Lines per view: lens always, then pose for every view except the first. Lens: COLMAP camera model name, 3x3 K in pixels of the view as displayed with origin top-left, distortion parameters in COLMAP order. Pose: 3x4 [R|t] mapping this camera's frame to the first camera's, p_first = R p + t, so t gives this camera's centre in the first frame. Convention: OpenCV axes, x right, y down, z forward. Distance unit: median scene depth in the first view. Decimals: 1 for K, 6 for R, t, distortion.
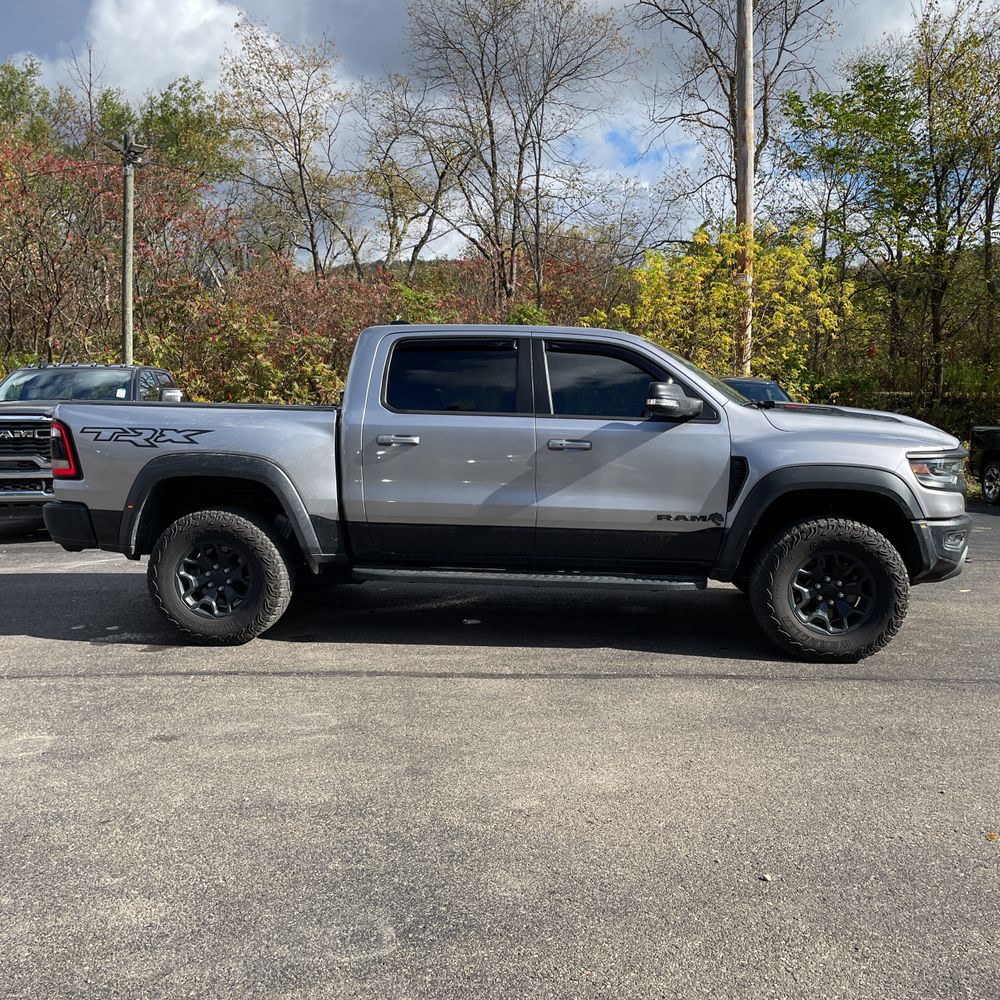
lens RADIAL K [[1011.4, 0, 503.7], [0, 1011.4, 498.5], [0, 0, 1]] dist [0.077935, -0.106866]
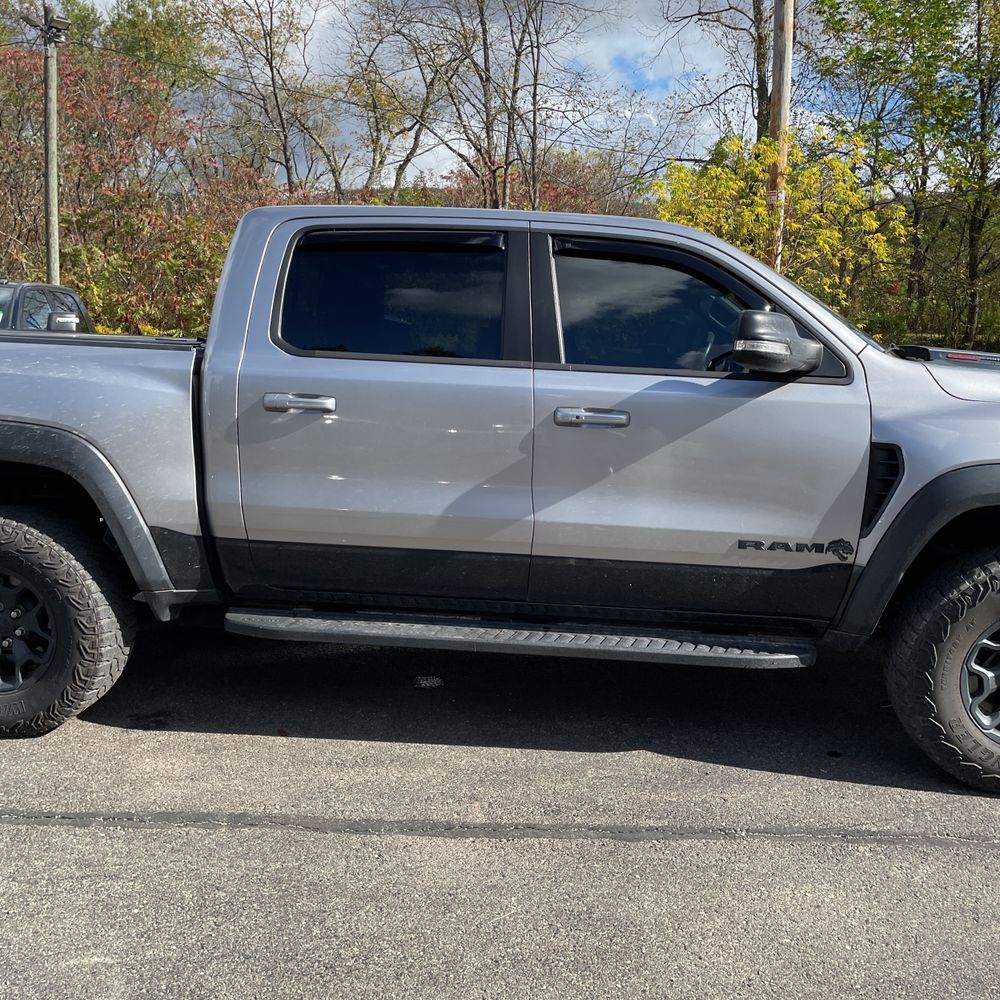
lens RADIAL K [[1011.4, 0, 503.7], [0, 1011.4, 498.5], [0, 0, 1]] dist [0.077935, -0.106866]
pose [[0.999795, 0.016893, 0.011185, 0.008363], [-0.017564, 0.997861, 0.062960, -0.040822], [-0.010097, -0.063144, 0.997953, 0.401957]]
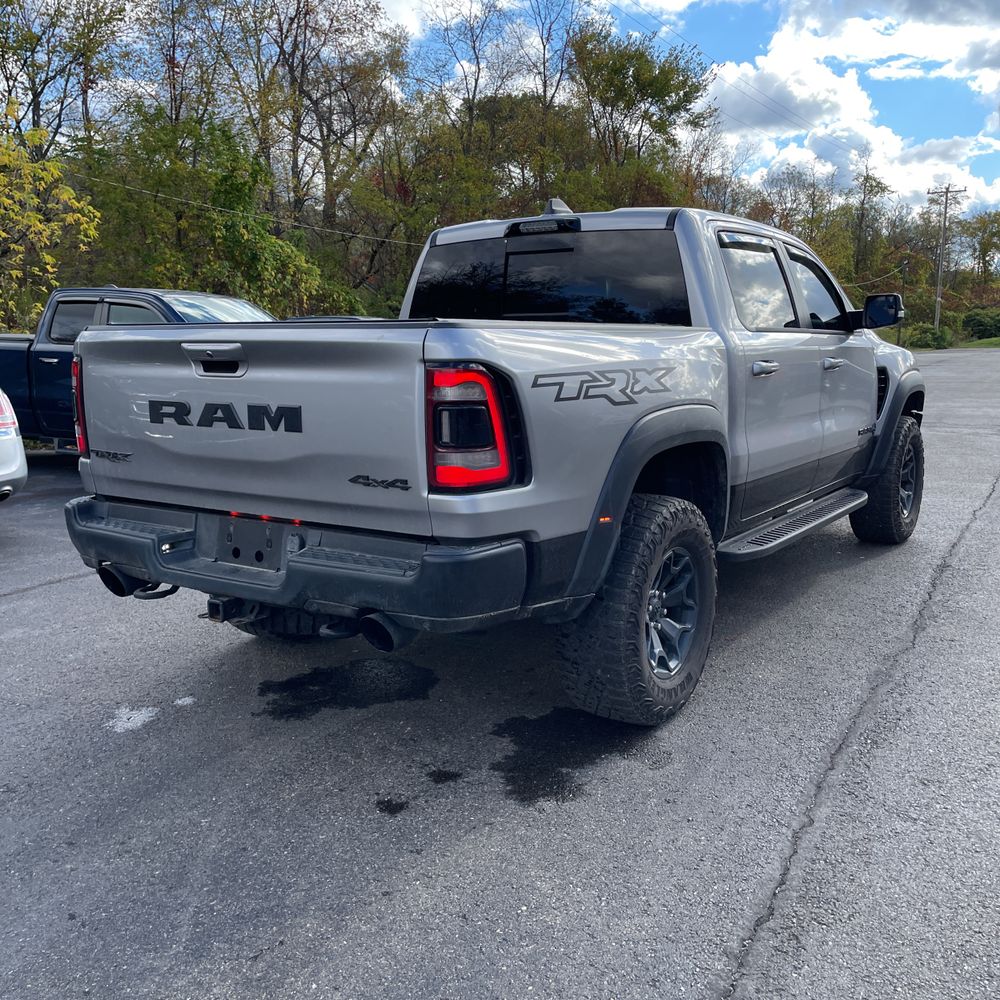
lens RADIAL K [[1011.4, 0, 503.7], [0, 1011.4, 498.5], [0, 0, 1]] dist [0.077935, -0.106866]
pose [[0.484093, -0.158284, 0.860581, -0.839189], [0.095321, 0.987189, 0.127951, -0.075250], [-0.869809, 0.020091, 0.492979, 0.784307]]
